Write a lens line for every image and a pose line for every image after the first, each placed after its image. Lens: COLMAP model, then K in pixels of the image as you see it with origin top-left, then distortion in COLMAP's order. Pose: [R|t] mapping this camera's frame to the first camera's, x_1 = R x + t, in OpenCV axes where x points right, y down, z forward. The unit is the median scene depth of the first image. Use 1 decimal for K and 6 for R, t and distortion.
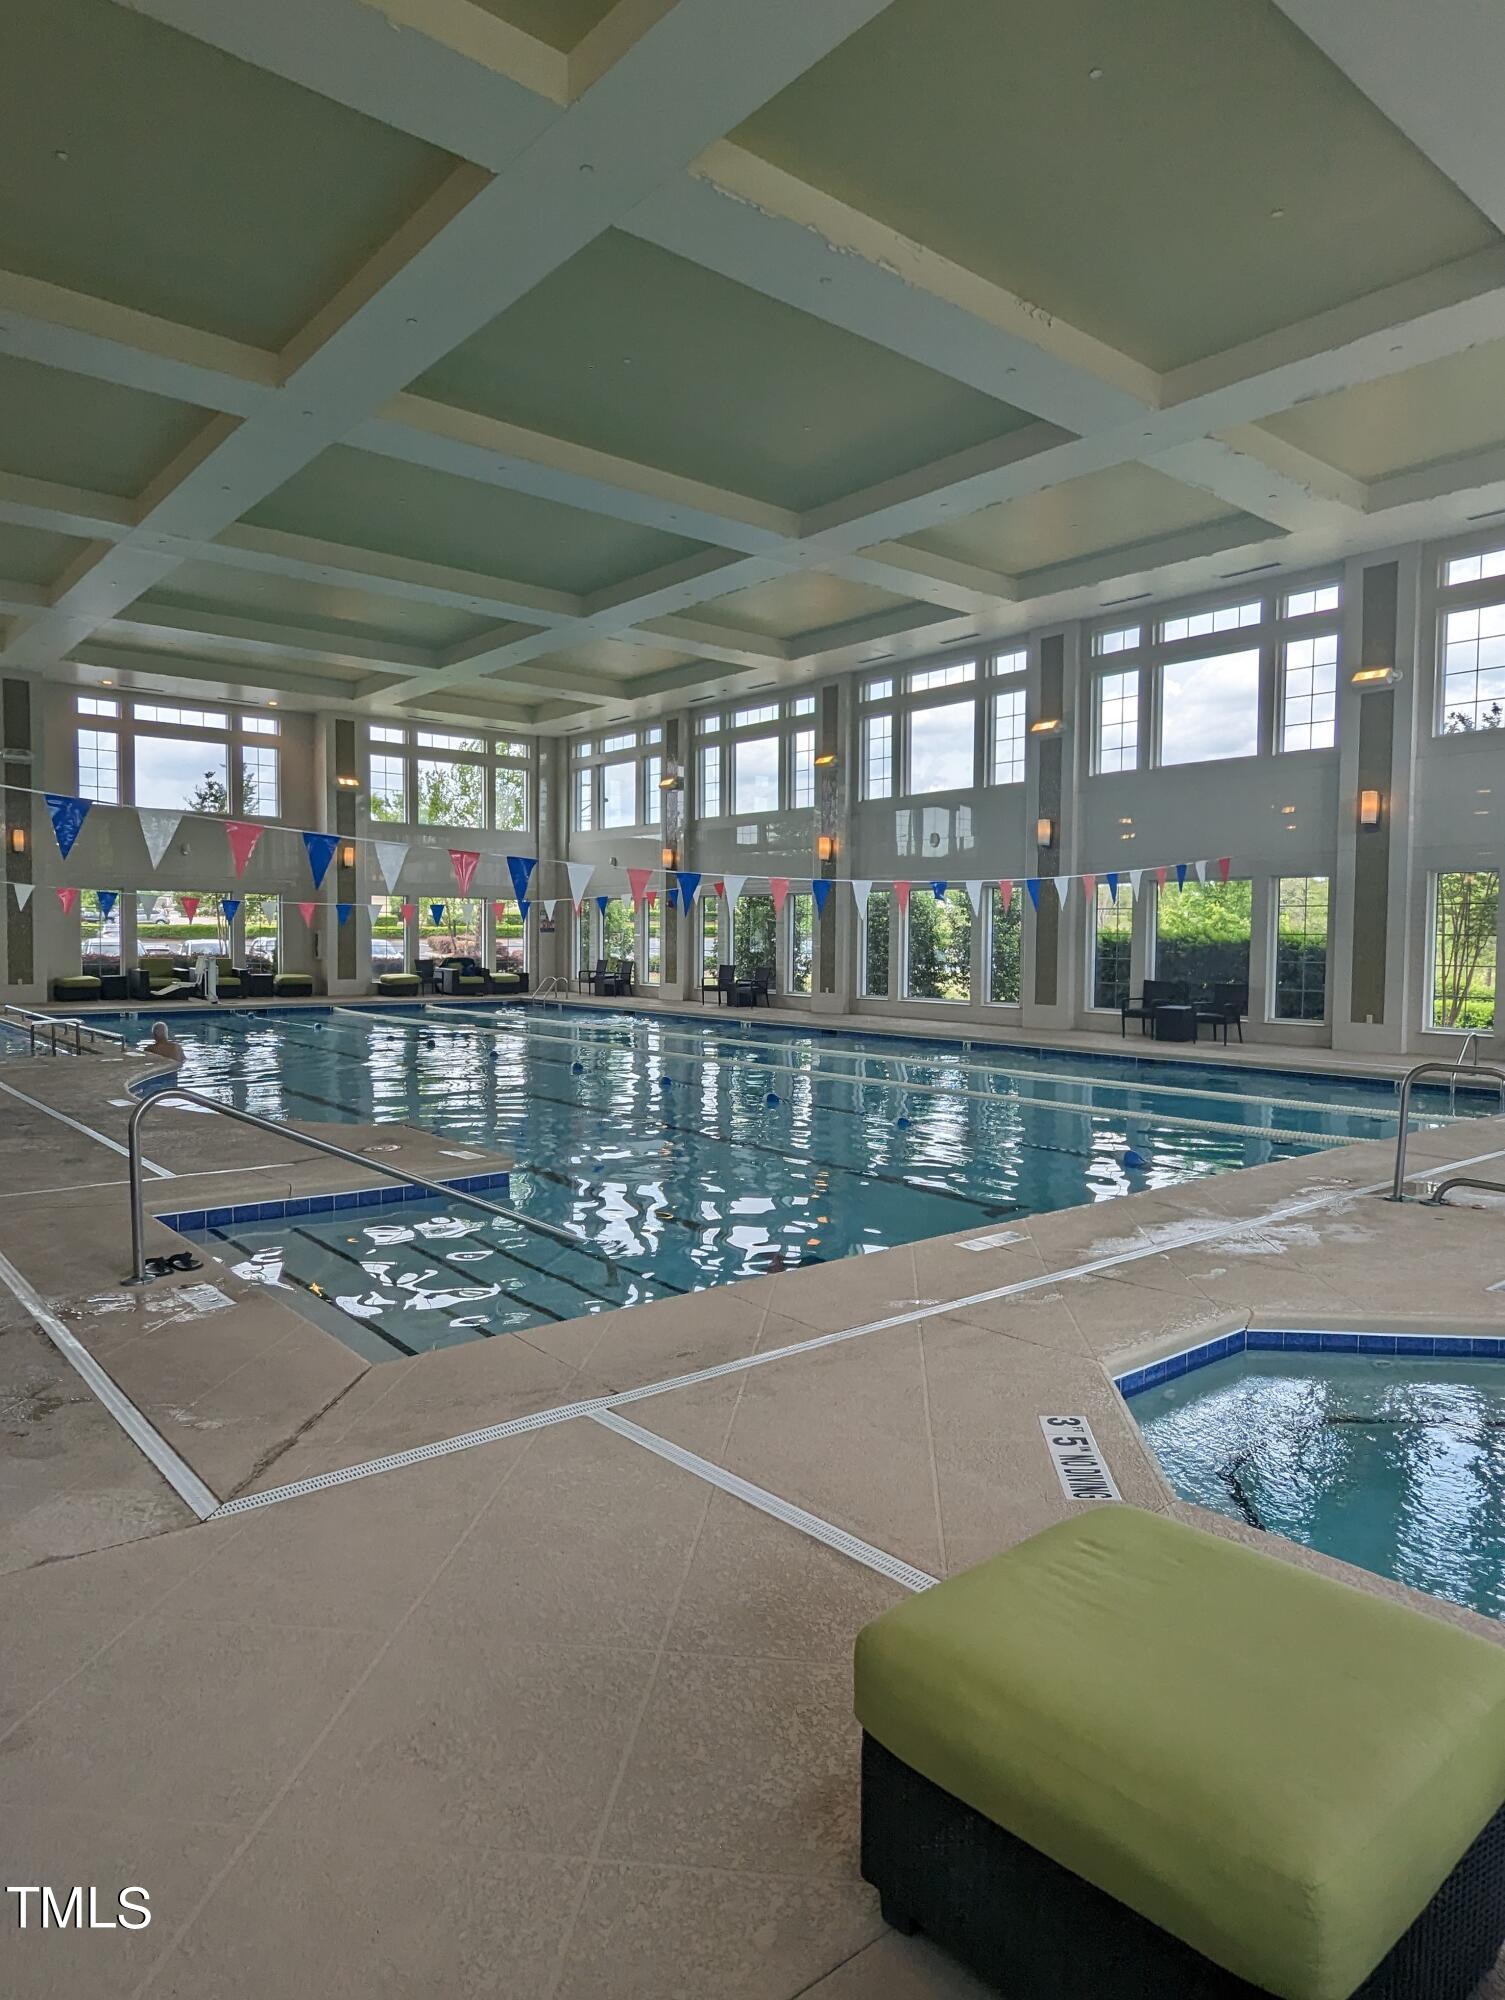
lens RADIAL K [[1232.6, 0, 751.9], [0, 1232.6, 1001.8], [0, 0, 1]] dist [0.000337, -0.000371]
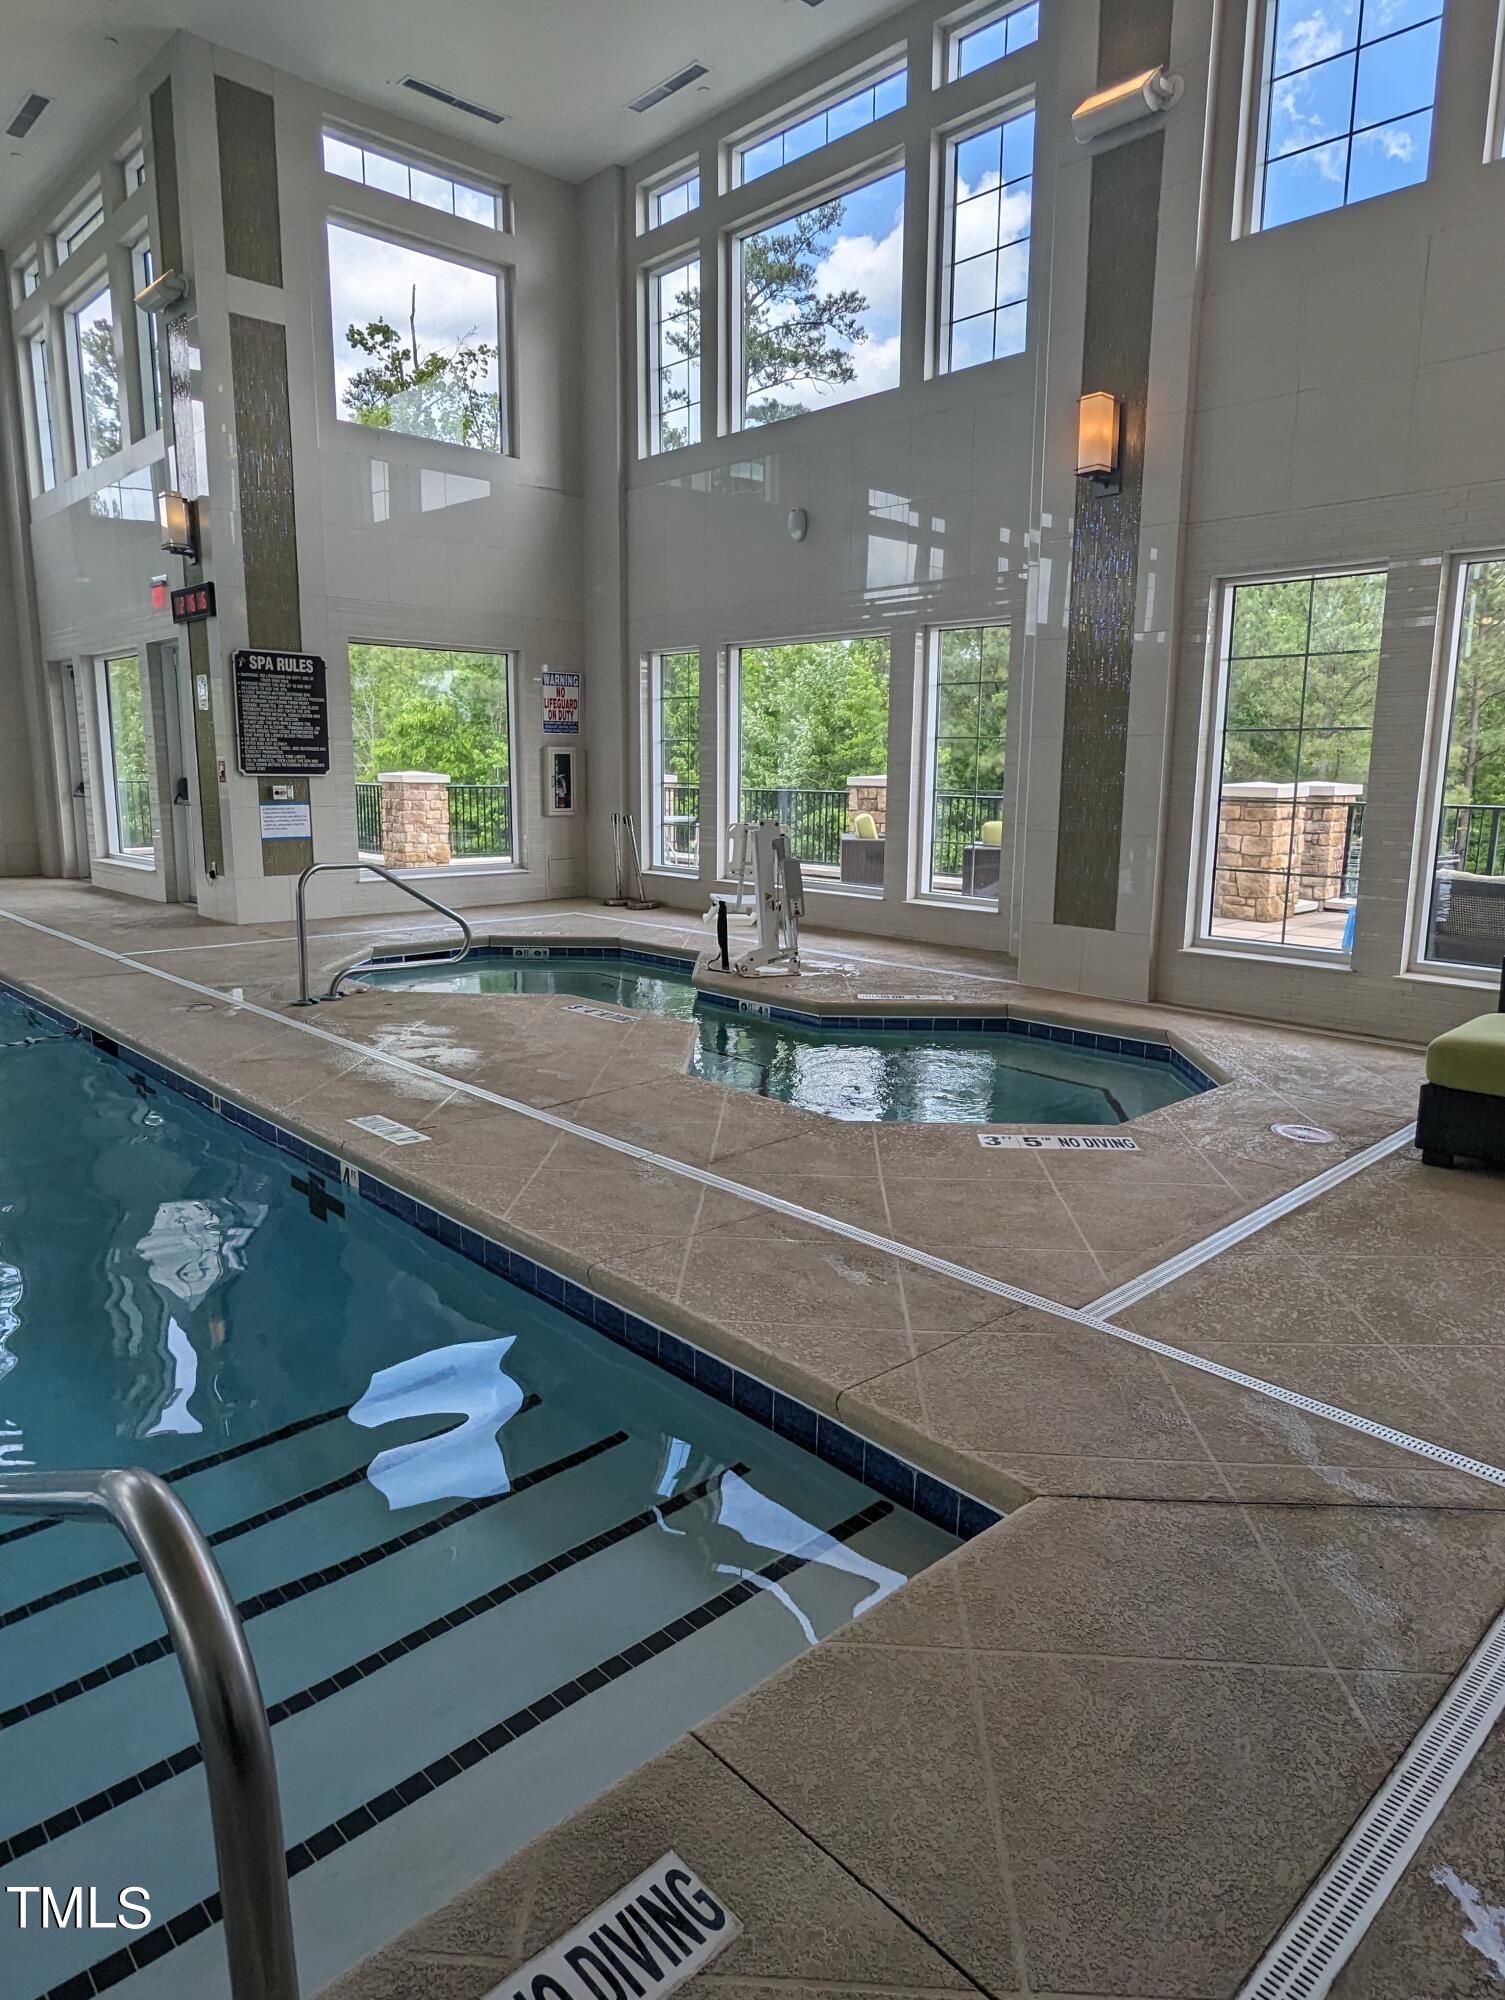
lens RADIAL K [[1232.6, 0, 751.8], [0, 1232.6, 995.3], [0, 0, 1]] dist [0.000337, -0.000371]
pose [[-0.055716, -0.192398, 0.979734, -0.712304], [0.041319, 0.979973, 0.194795, -0.039911], [-0.997591, 0.051335, -0.046651, 1.008780]]
